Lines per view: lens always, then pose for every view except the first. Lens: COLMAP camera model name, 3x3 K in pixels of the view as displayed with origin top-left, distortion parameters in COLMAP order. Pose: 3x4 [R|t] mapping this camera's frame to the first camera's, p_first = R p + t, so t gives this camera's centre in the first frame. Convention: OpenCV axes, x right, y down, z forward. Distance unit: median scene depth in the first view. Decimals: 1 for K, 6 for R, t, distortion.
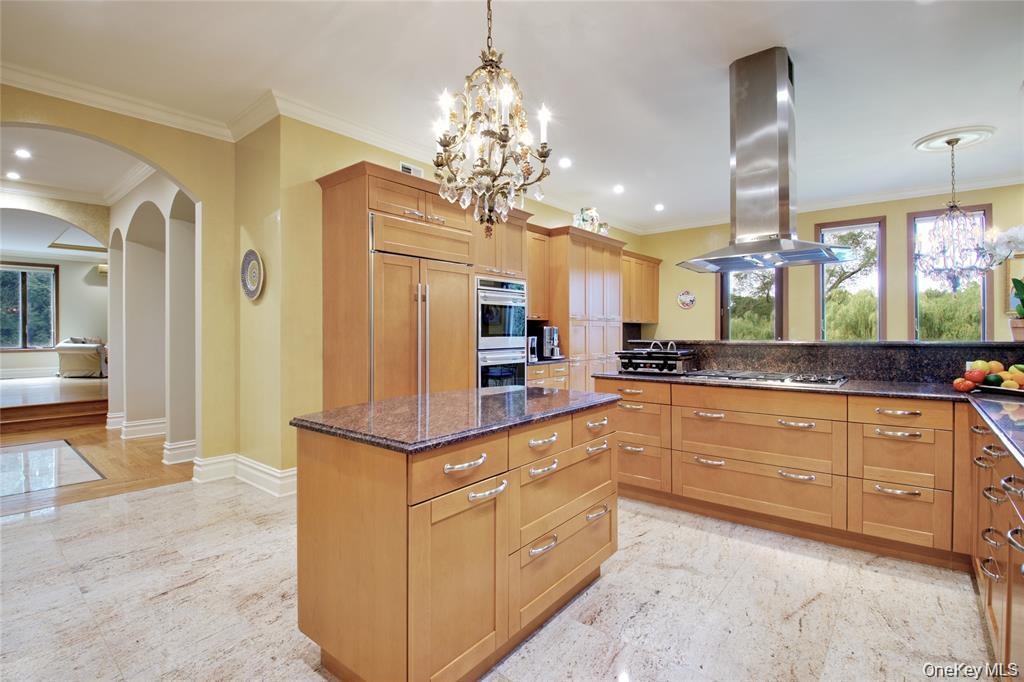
lens RADIAL K [[476.5, 0, 508.1], [0, 476.5, 331.6], [0, 0, 1]] dist [0.010915, -0.021897]
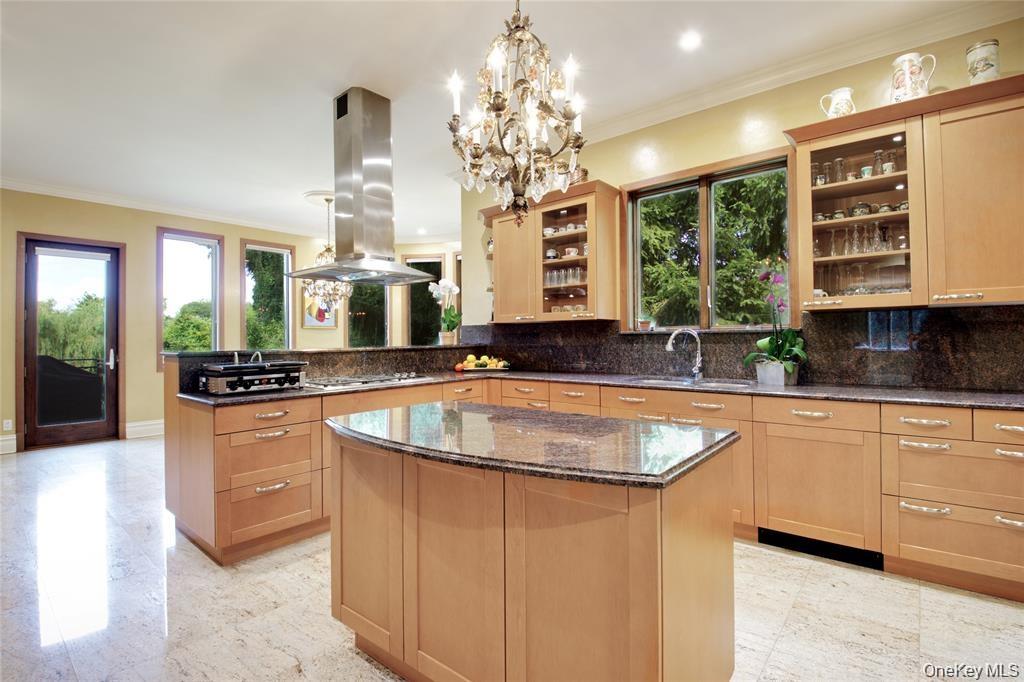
lens RADIAL K [[476.5, 0, 508.1], [0, 476.5, 331.6], [0, 0, 1]] dist [0.010915, -0.021897]
pose [[0.007227, 0.018006, 0.999812, -0.513574], [0.007660, 0.999808, -0.018061, 0.004211], [-0.999945, 0.007790, 0.007088, 0.578795]]
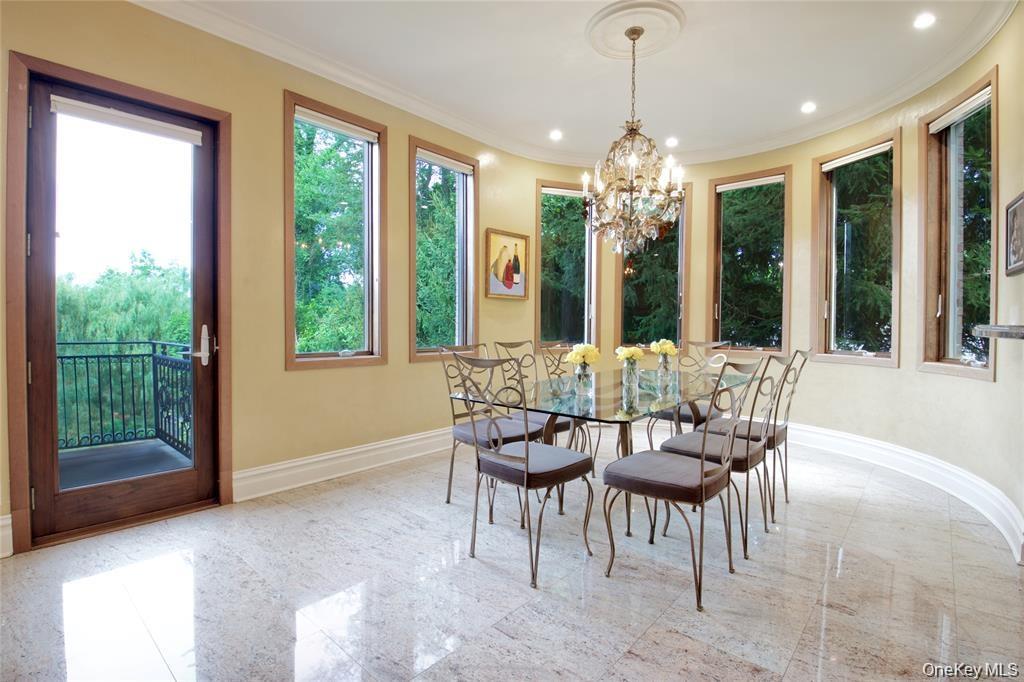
lens RADIAL K [[476.5, 0, 508.1], [0, 476.5, 331.6], [0, 0, 1]] dist [0.010915, -0.021897]
pose [[0.028961, -0.012758, 0.999499, 0.303717], [-0.008159, 0.999882, 0.013000, 0.020298], [-0.999547, -0.008531, 0.028853, 1.404917]]
